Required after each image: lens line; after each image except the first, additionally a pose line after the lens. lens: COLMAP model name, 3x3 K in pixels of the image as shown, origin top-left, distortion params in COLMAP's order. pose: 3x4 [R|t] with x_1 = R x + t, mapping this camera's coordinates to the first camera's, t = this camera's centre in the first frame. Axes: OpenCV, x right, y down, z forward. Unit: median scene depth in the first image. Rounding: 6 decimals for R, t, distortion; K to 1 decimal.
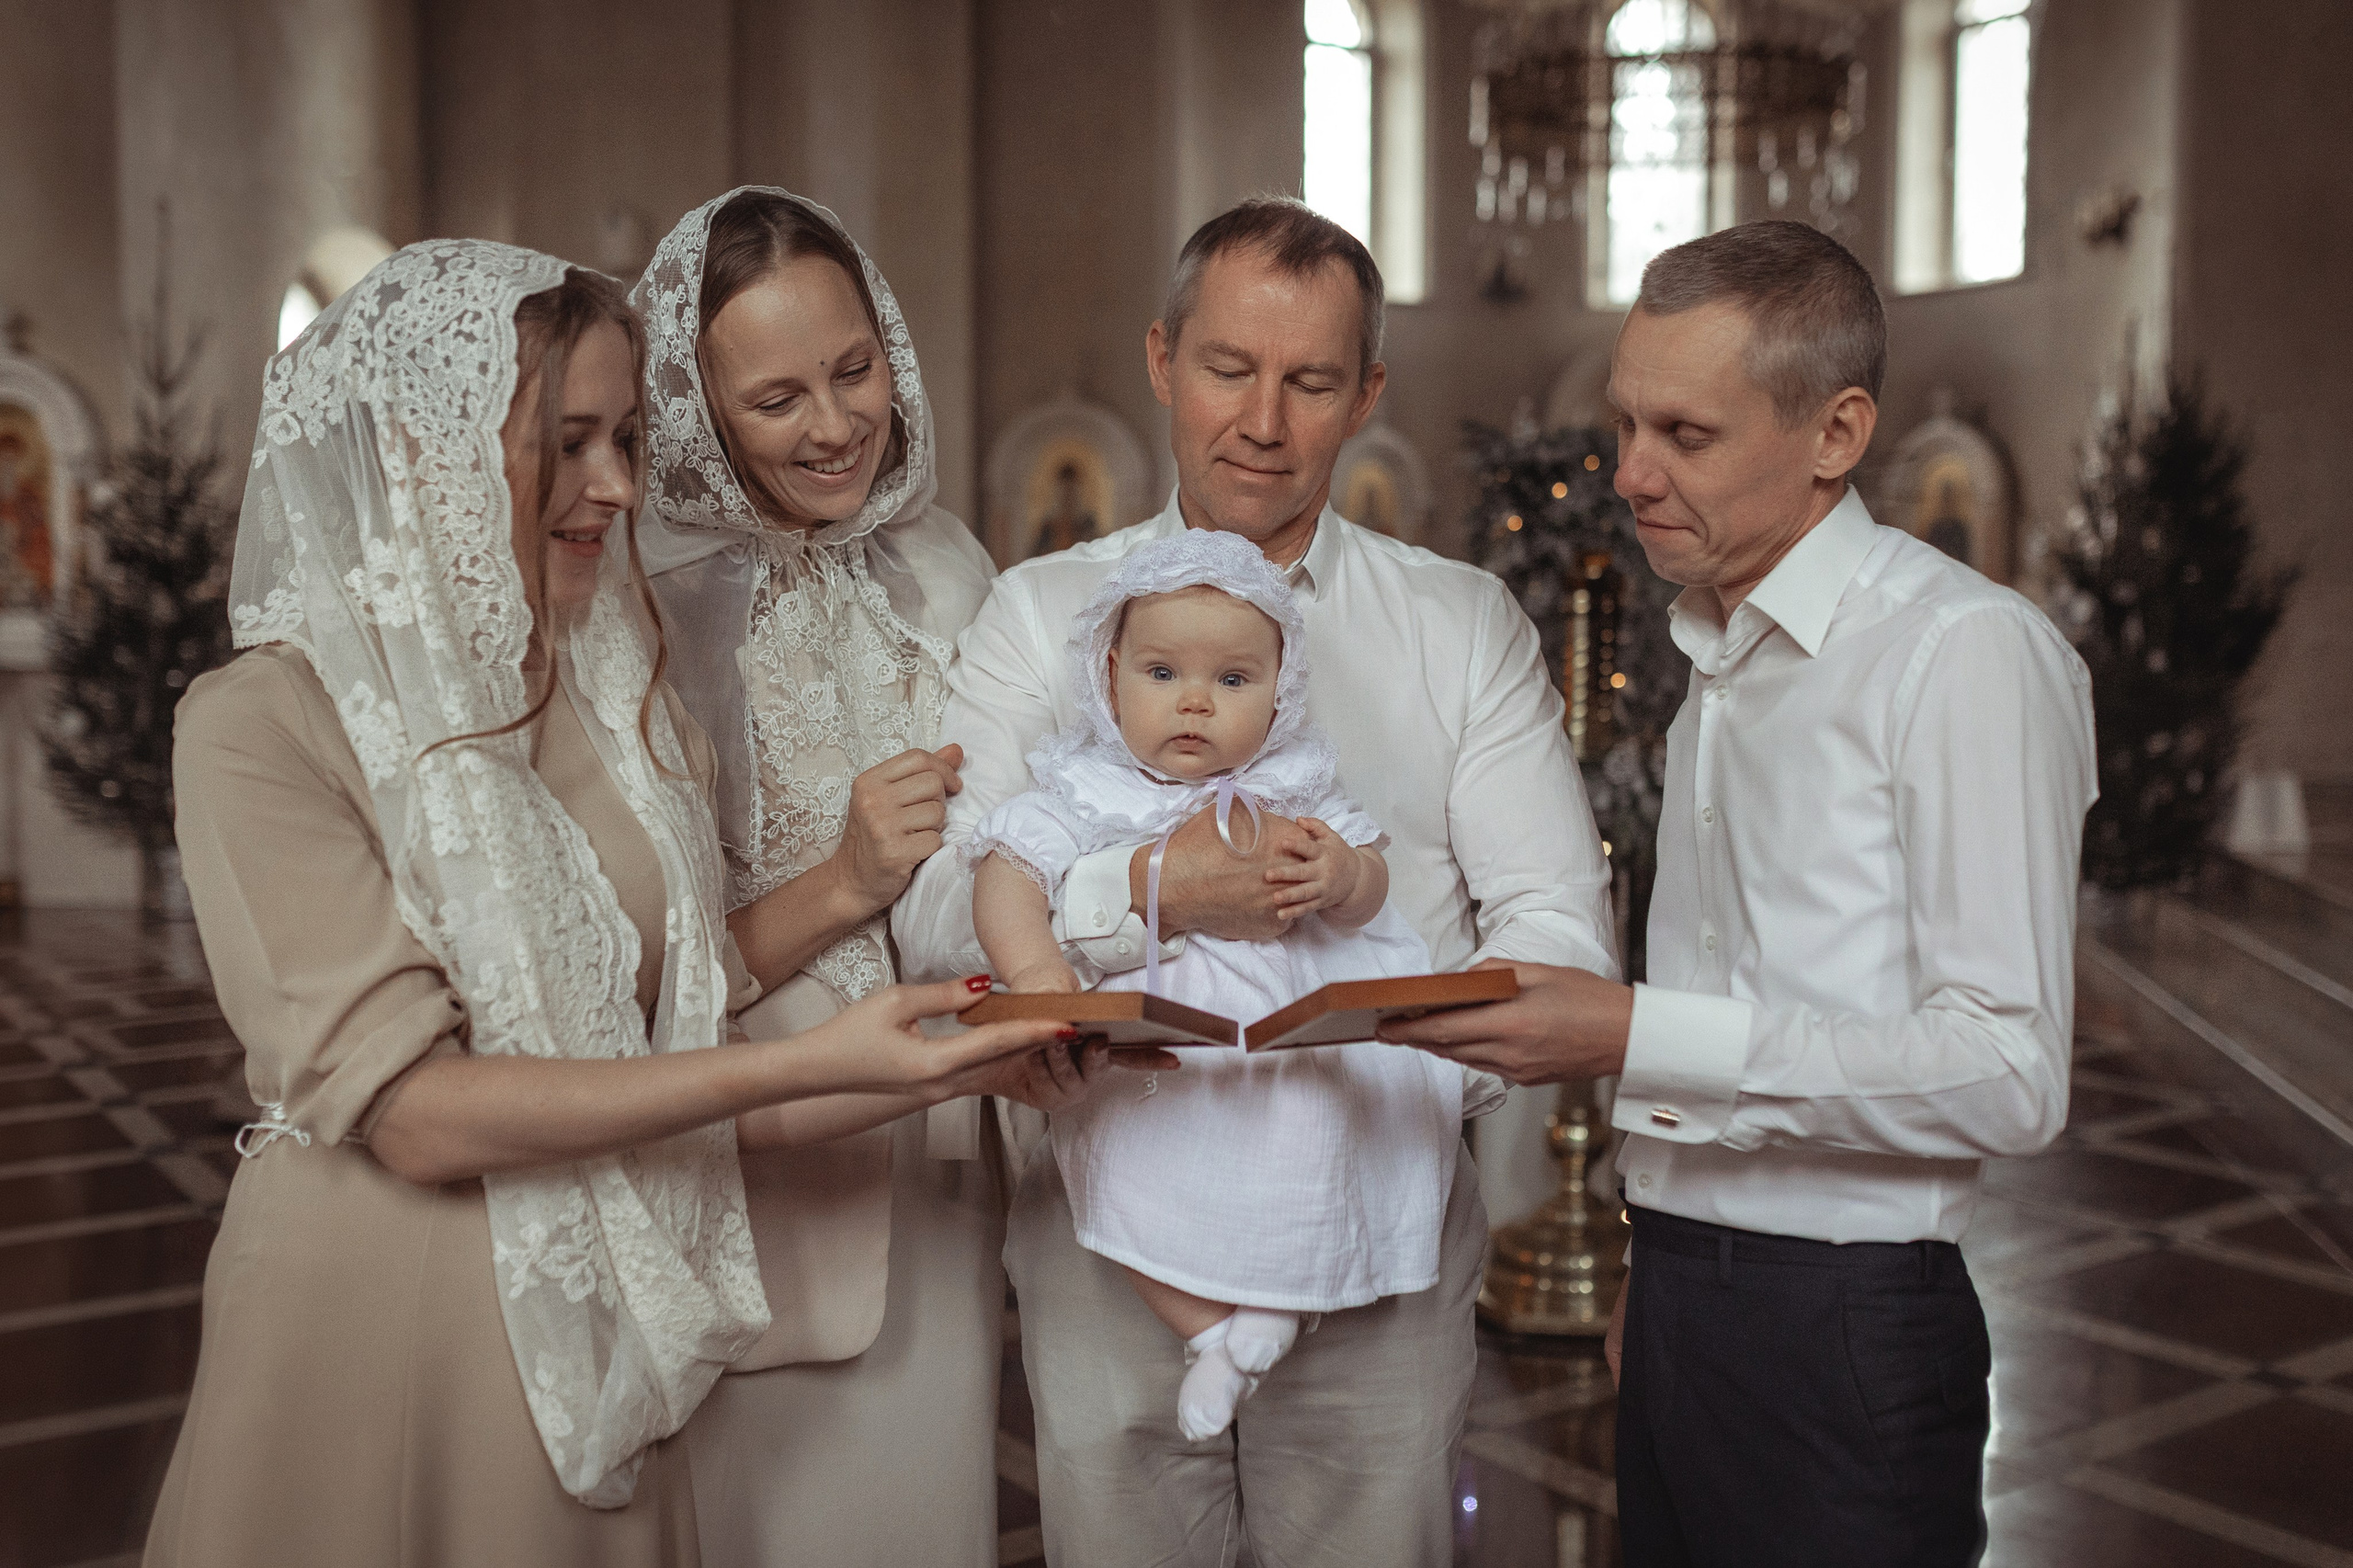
lens RADIAL K [[2401.0, 0, 1297.7], [0, 2401.0, 782.7], [0, 0, 1]] dist [0.002476, -0.012615]
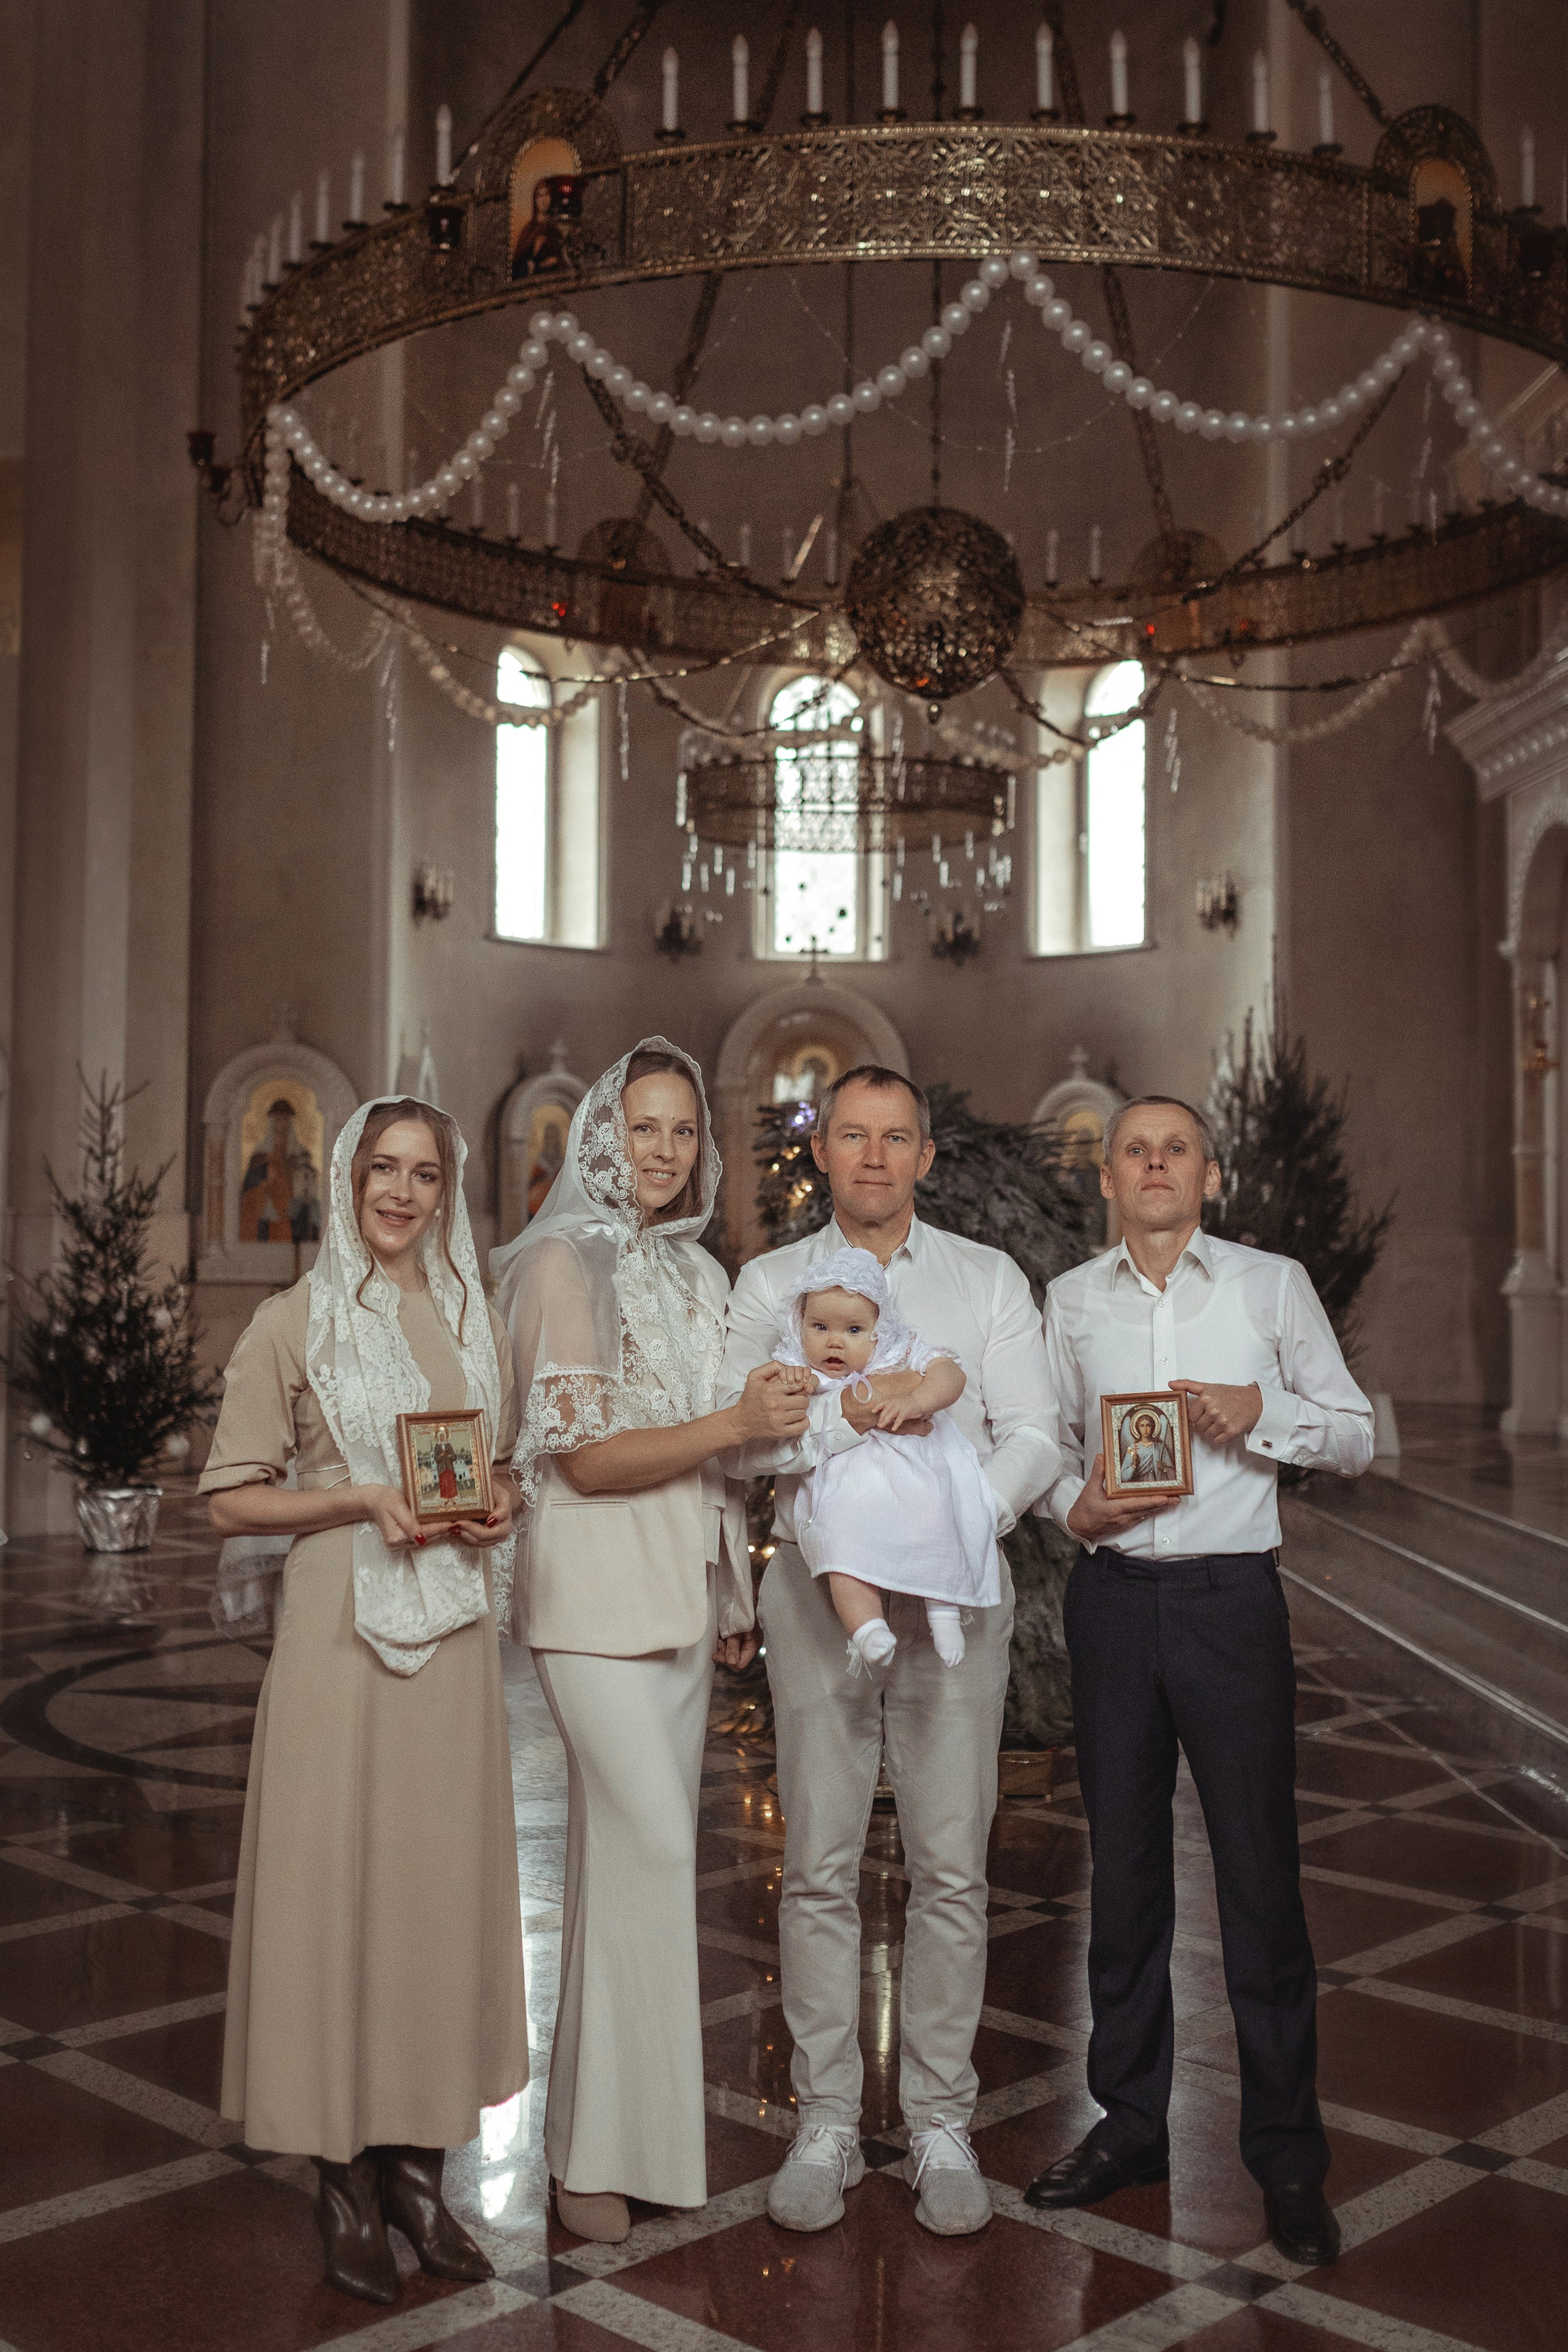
lens RADIAL K [[2577.8, 0, 744.9], [0, 2577.8, 1151.2], [0, 0, 1]] dist [-0.003156, -0.009324]
pose [[0.989111, 0.015440, 0.146359, -0.062116], [-0.000013, 0.994491, -0.104824, 0.009816], [-0.147171, 0.103681, 0.983662, -0.156832]]
